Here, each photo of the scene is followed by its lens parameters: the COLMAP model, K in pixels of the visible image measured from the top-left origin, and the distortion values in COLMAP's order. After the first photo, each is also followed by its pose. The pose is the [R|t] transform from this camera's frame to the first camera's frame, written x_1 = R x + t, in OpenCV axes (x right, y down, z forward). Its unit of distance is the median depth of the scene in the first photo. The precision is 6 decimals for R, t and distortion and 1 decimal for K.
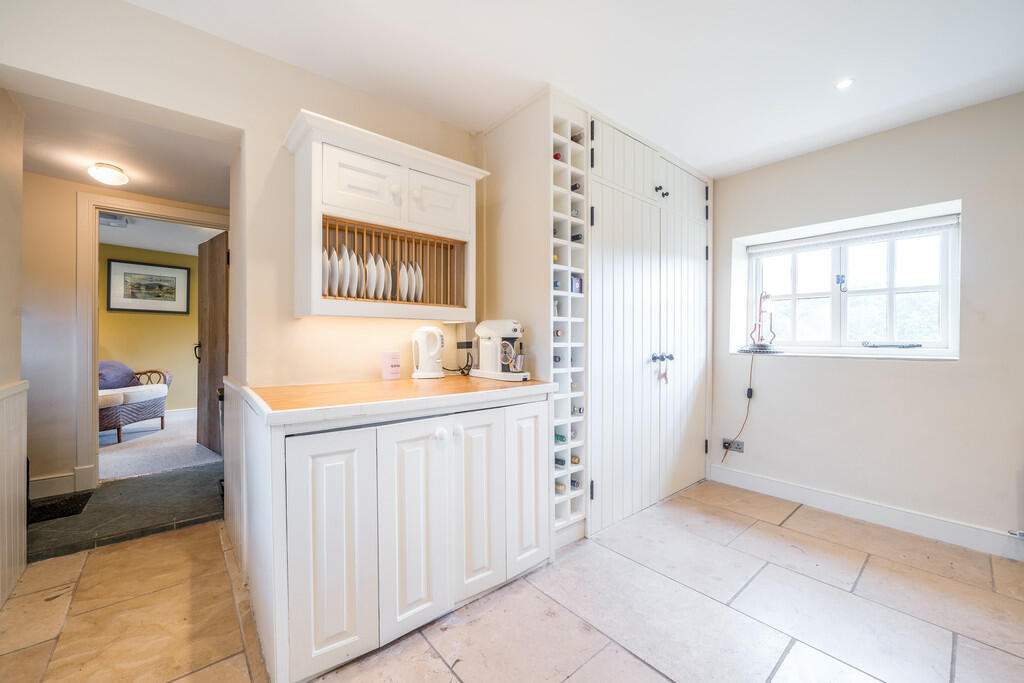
lens RADIAL K [[399.7, 0, 476.5], [0, 399.7, 339.6], [0, 0, 1]] dist [-0.002064, 0.000473]
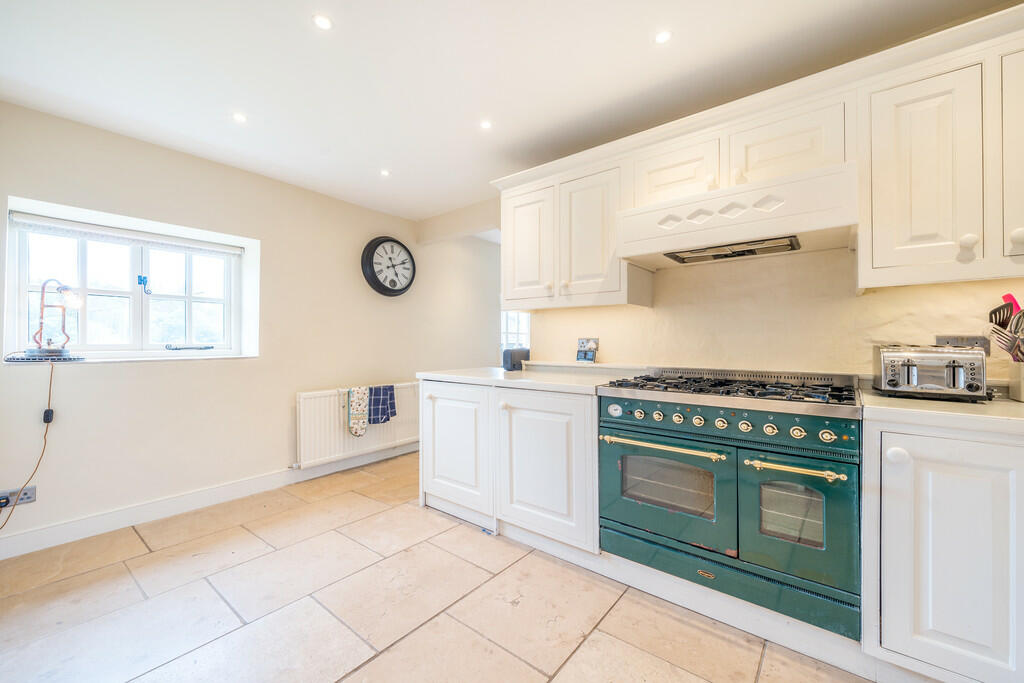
lens RADIAL K [[399.7, 0, 528.0], [0, 399.7, 338.3], [0, 0, 1]] dist [-0.002064, 0.000473]
pose [[-0.262717, 0.006510, 0.964851, -0.315016], [0.004909, 0.999973, -0.005410, -0.000675], [-0.964860, 0.003315, -0.262742, 0.412965]]
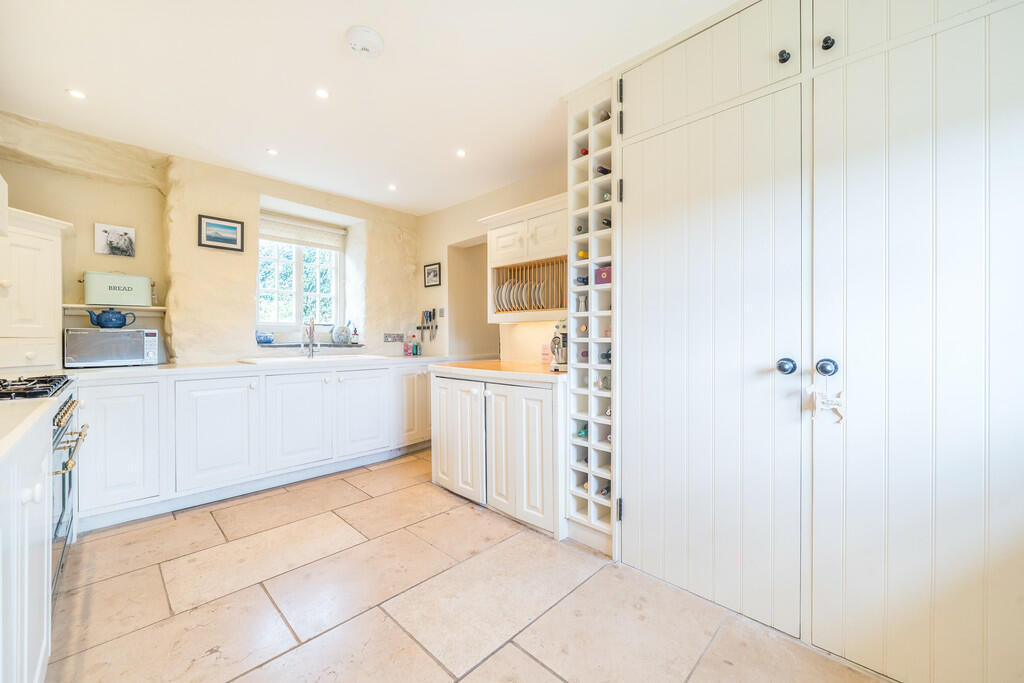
lens RADIAL K [[399.7, 0, 513.5], [0, 399.7, 337.2], [0, 0, 1]] dist [-0.002064, 0.000473]
pose [[0.130191, -0.000668, -0.991489, 1.031737], [-0.003378, 0.999994, -0.001117, 0.006652], [0.991483, 0.003494, 0.130187, 0.611130]]
